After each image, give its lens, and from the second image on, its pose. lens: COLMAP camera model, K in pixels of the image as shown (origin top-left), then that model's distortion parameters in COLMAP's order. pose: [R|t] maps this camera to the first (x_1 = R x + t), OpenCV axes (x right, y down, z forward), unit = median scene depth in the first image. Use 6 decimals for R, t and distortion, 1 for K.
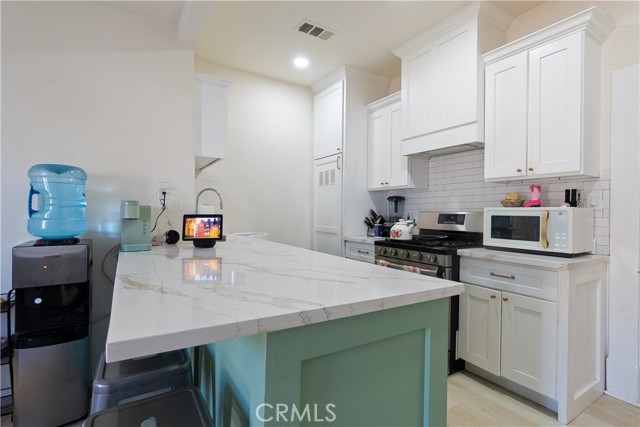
lens RADIAL K [[304.3, 0, 322.7], [0, 304.3, 213.4], [0, 0, 1]] dist [-0.000238, 0.000608]
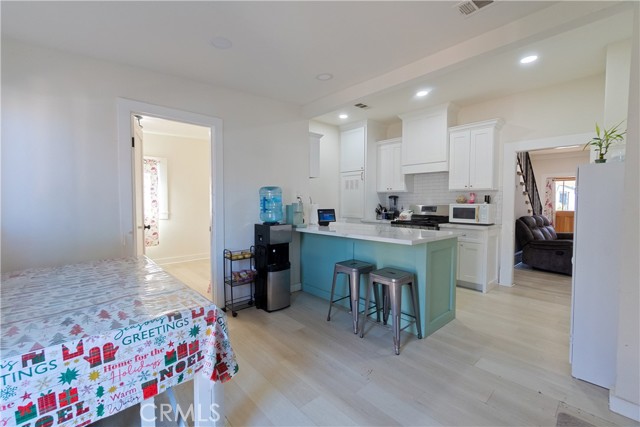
lens RADIAL K [[275.5, 0, 317.0], [0, 275.5, 212.9], [0, 0, 1]] dist [-0.003283, 0.001079]
pose [[0.982954, -0.015845, 0.183168, -0.681409], [0.008383, 0.999106, 0.041437, -0.040907], [-0.183661, -0.039195, 0.982208, -0.658070]]
